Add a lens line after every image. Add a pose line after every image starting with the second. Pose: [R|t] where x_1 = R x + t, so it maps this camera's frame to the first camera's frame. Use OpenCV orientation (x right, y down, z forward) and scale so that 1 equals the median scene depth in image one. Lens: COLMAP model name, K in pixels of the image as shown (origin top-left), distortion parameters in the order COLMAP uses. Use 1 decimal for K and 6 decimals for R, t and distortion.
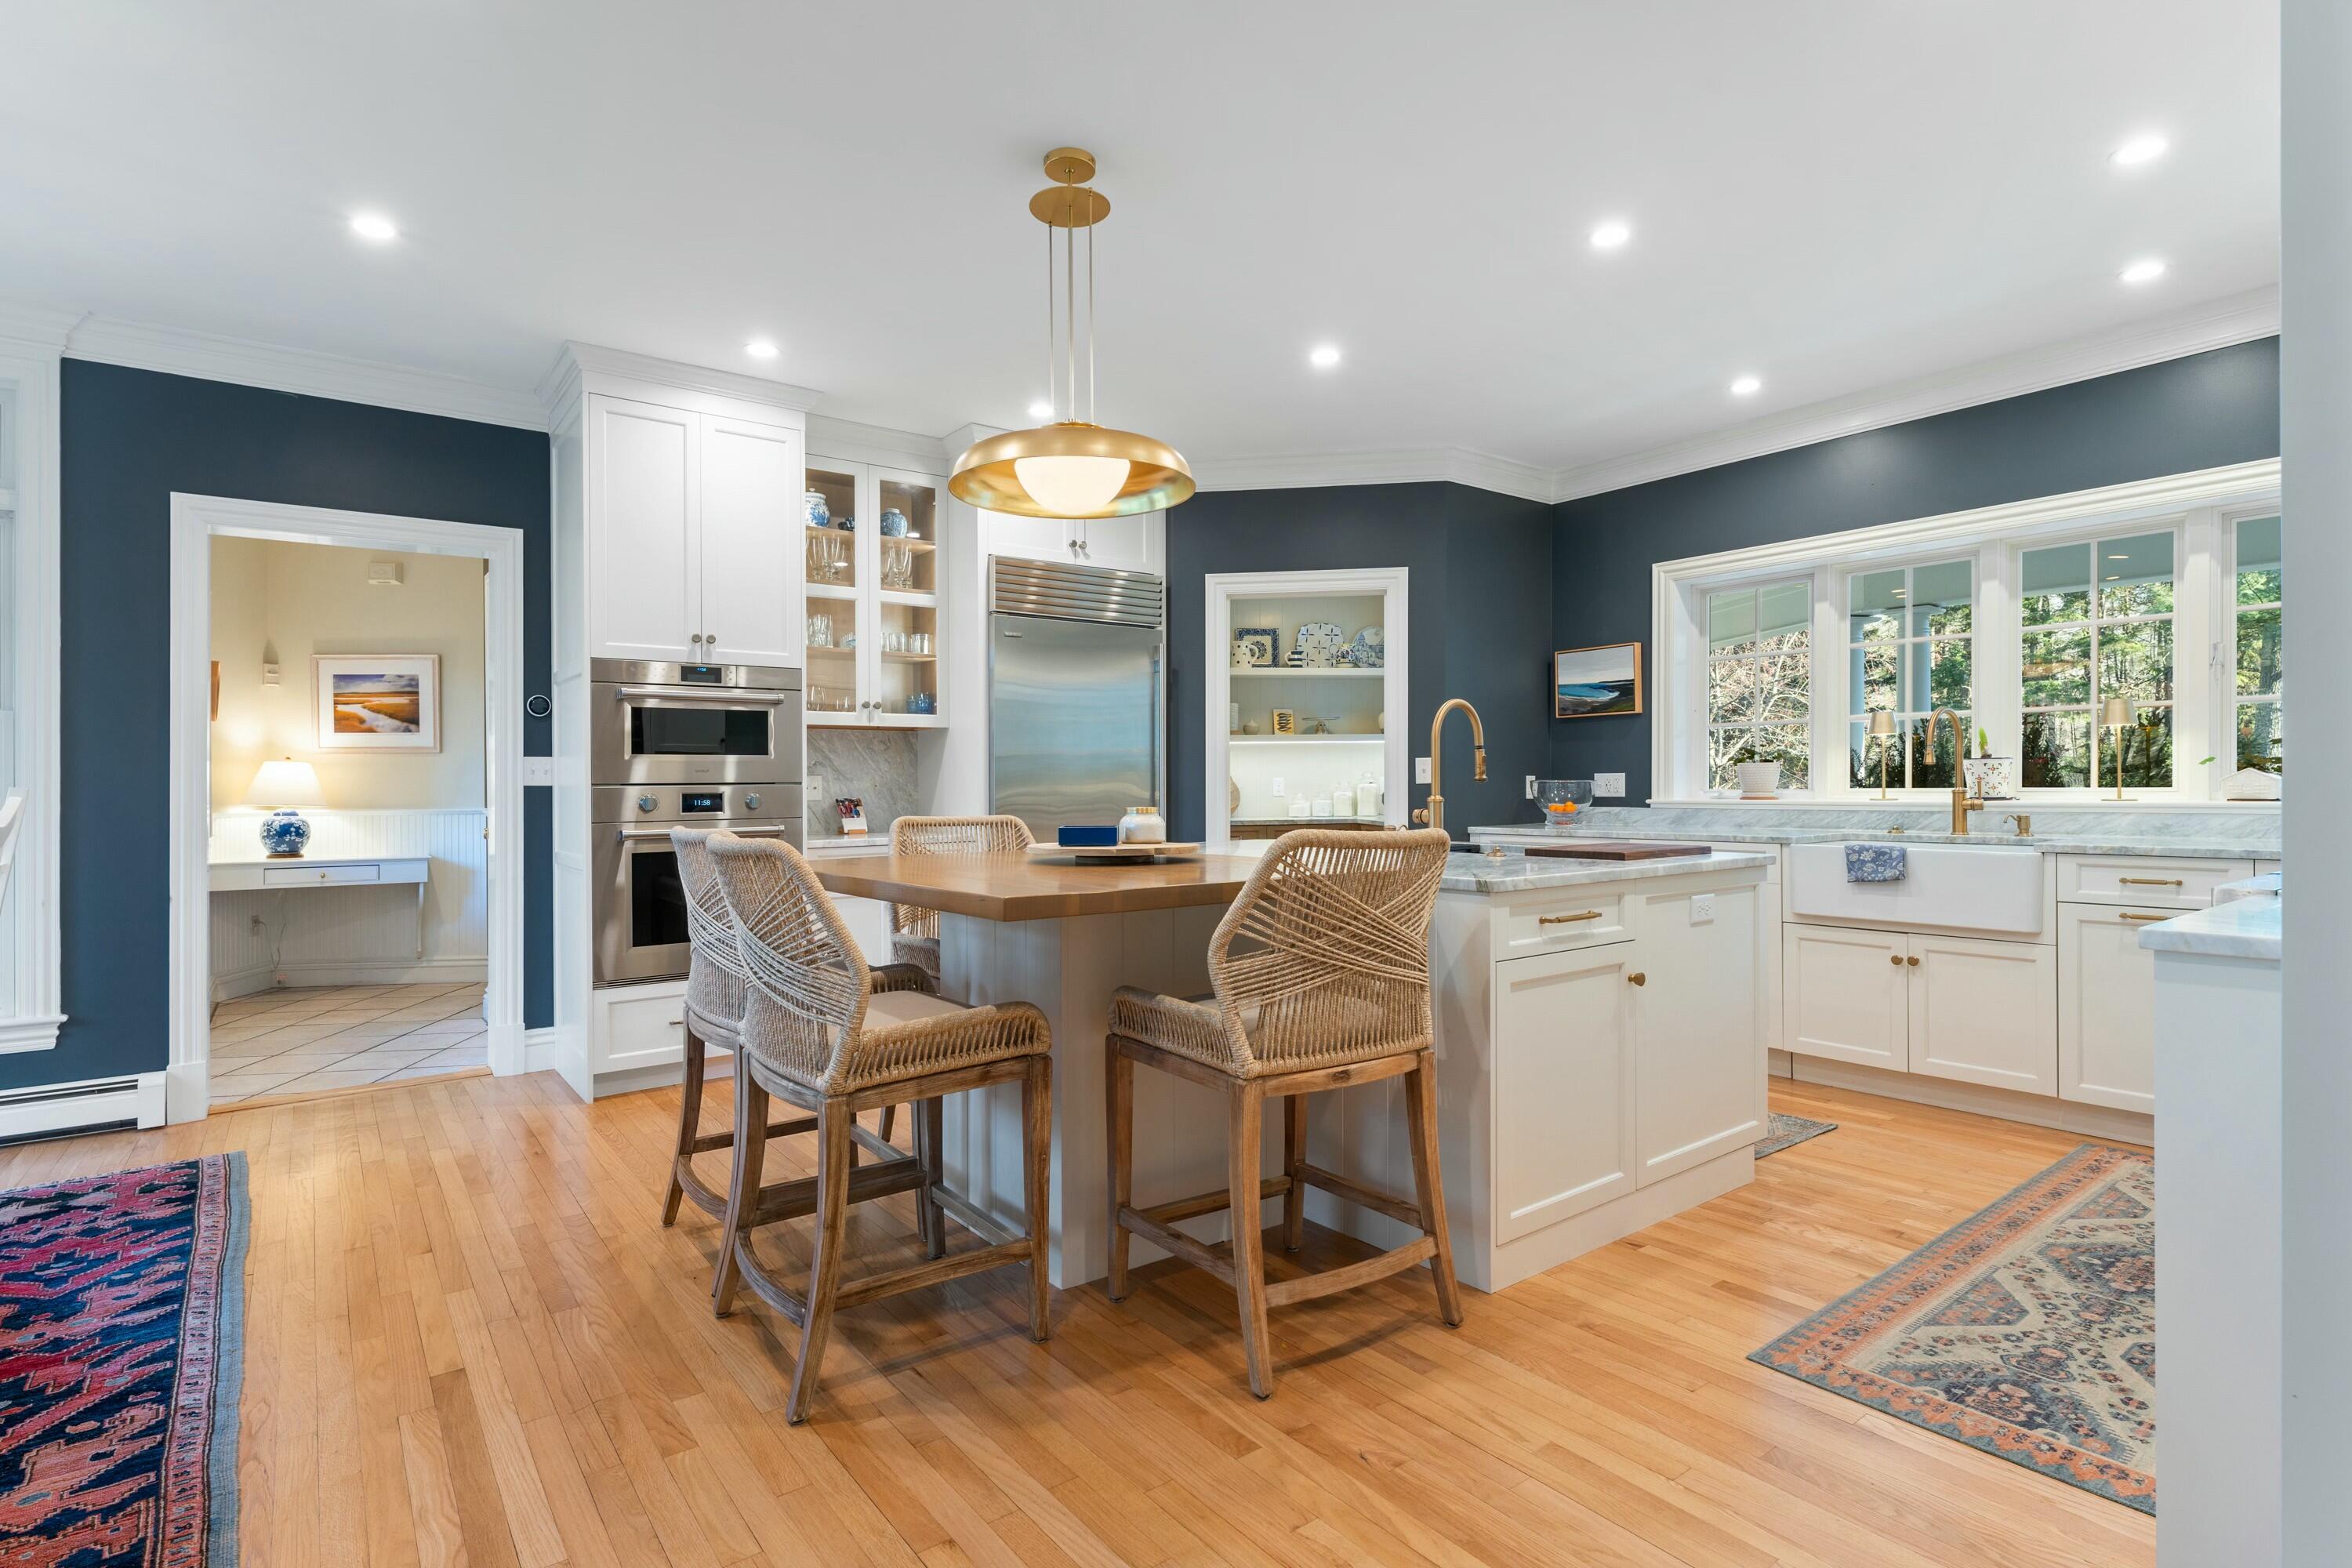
lens RADIAL K [[1126.4, 0, 1176.0], [0, 1126.4, 784.0], [0, 0, 1]] dist [0.001280, -0.000769]
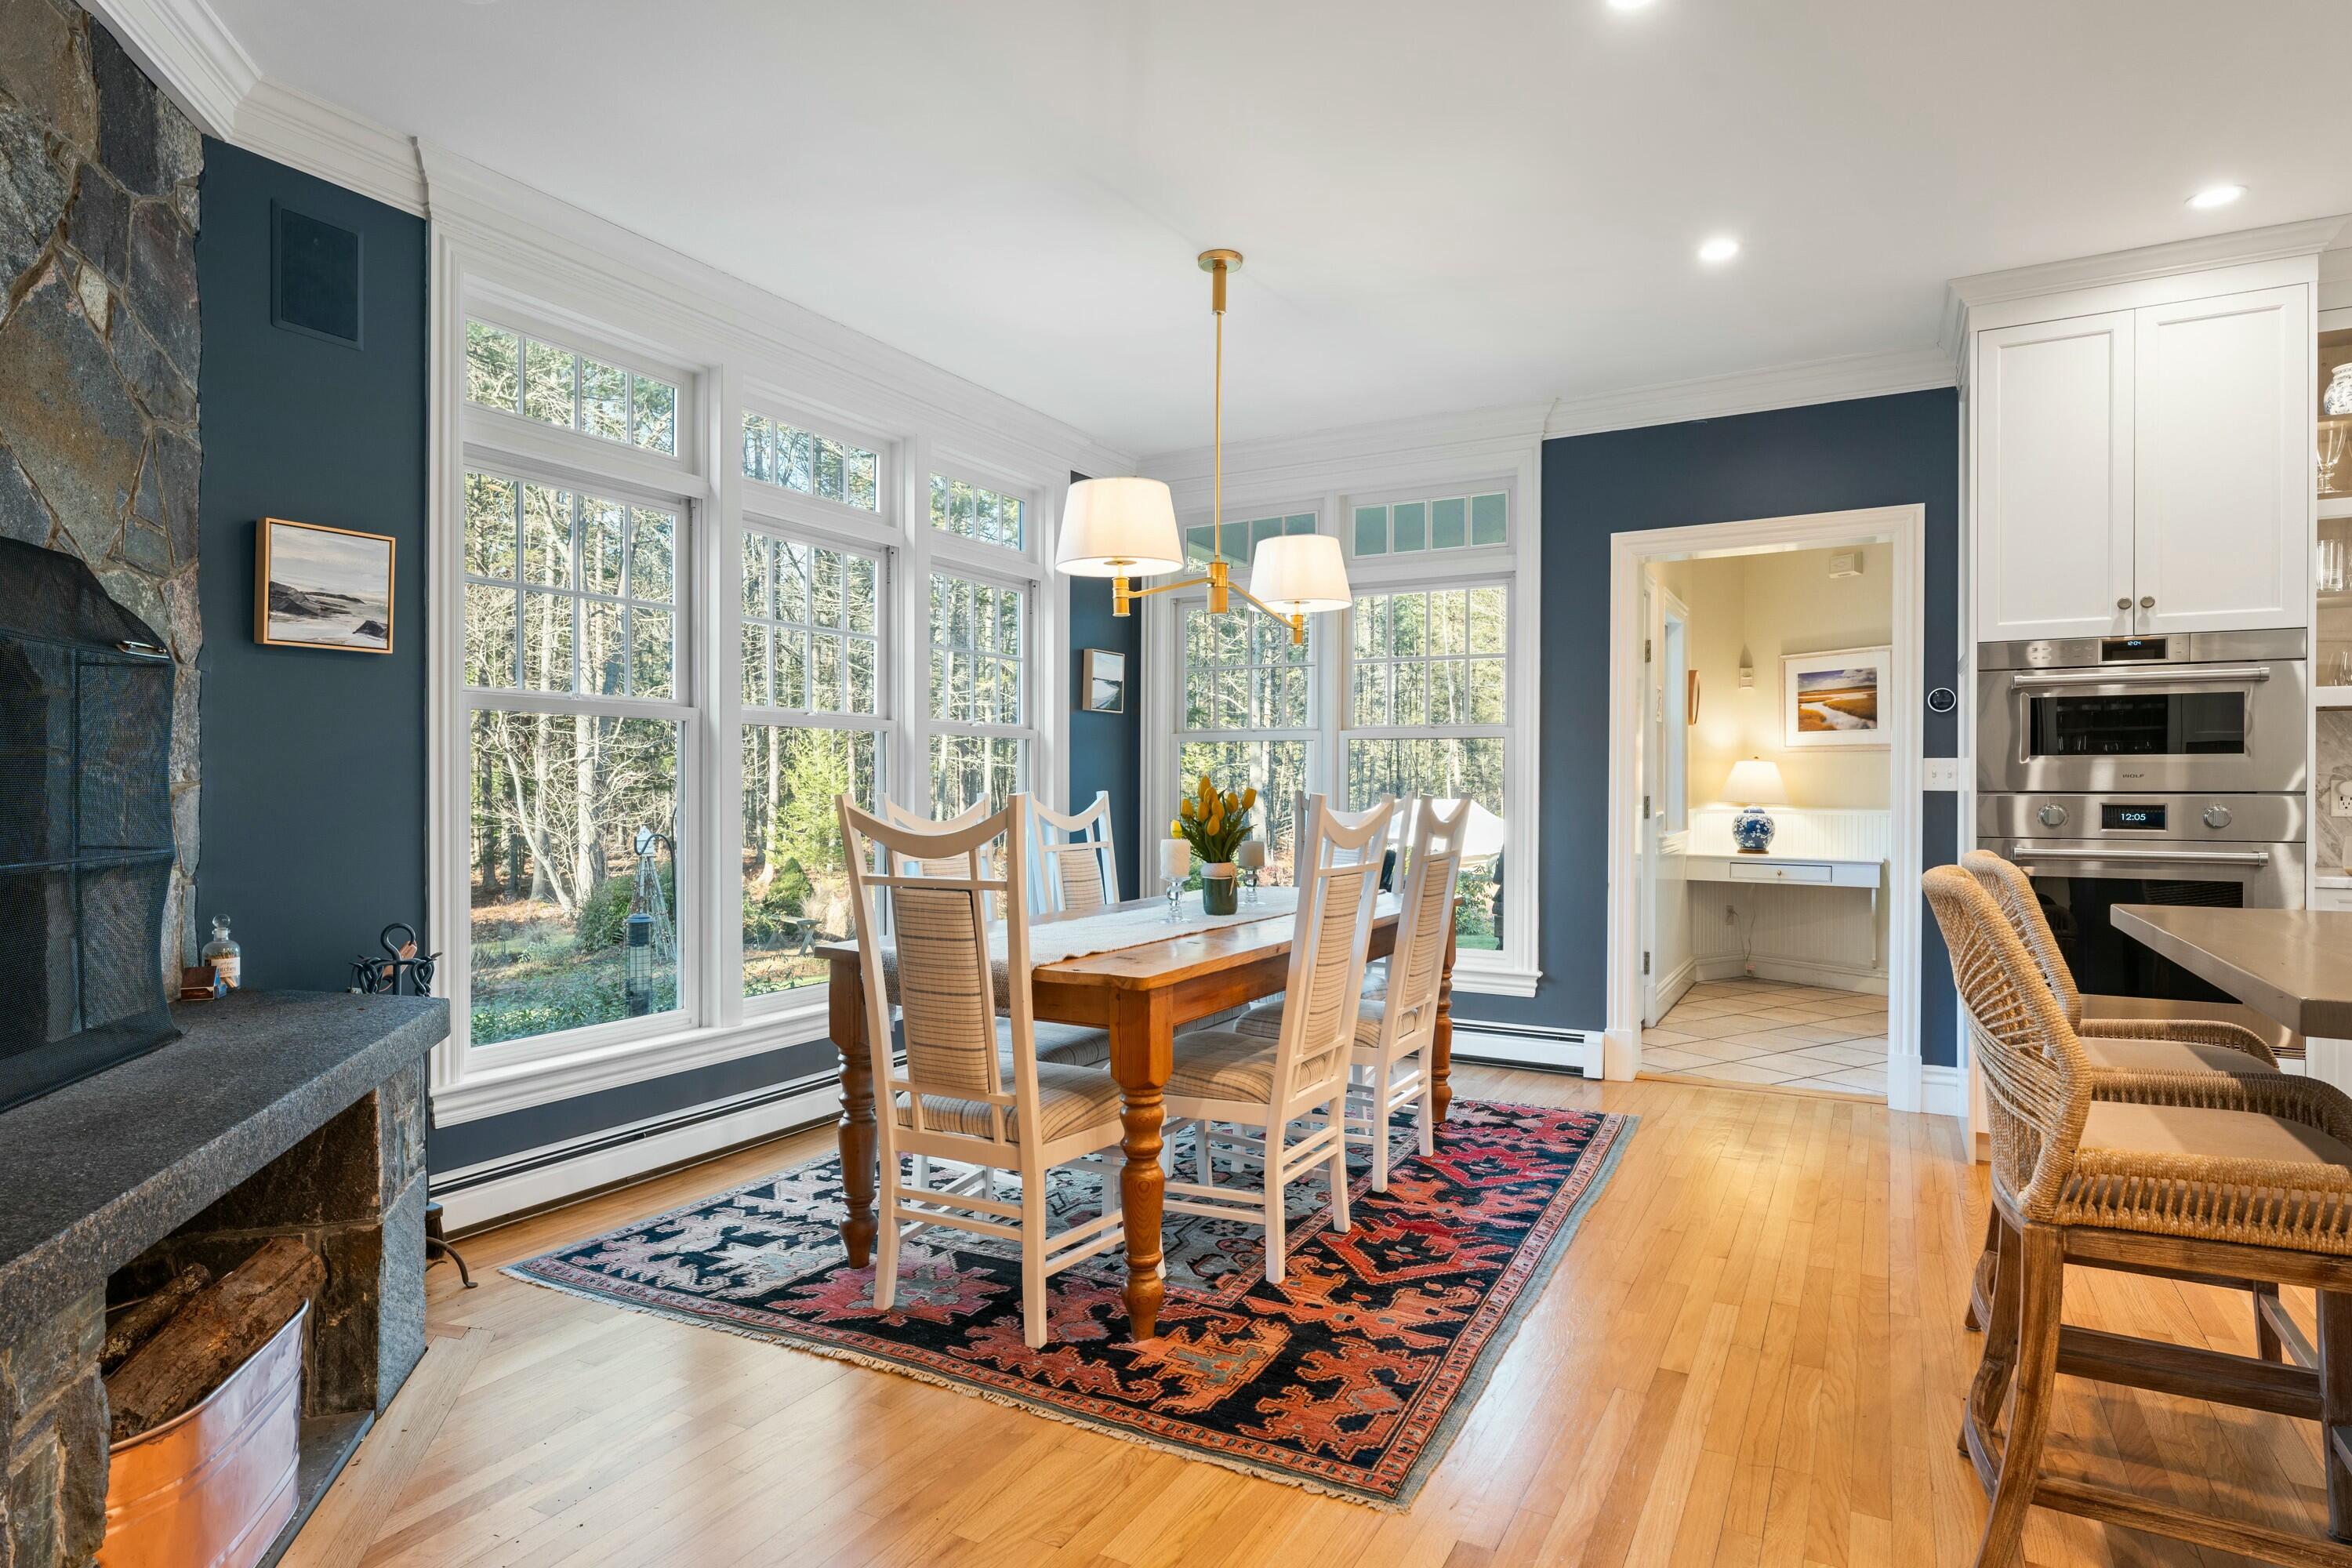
lens RADIAL K [[1274.6, 0, 1177.0], [0, 1274.6, 780.1], [0, 0, 1]] dist [-0.002672, 0.000324]
pose [[0.406537, 0.008364, -0.913596, 0.151447], [-0.006210, 0.999960, 0.006391, -0.014218], [0.913613, 0.003076, 0.406572, 0.075736]]
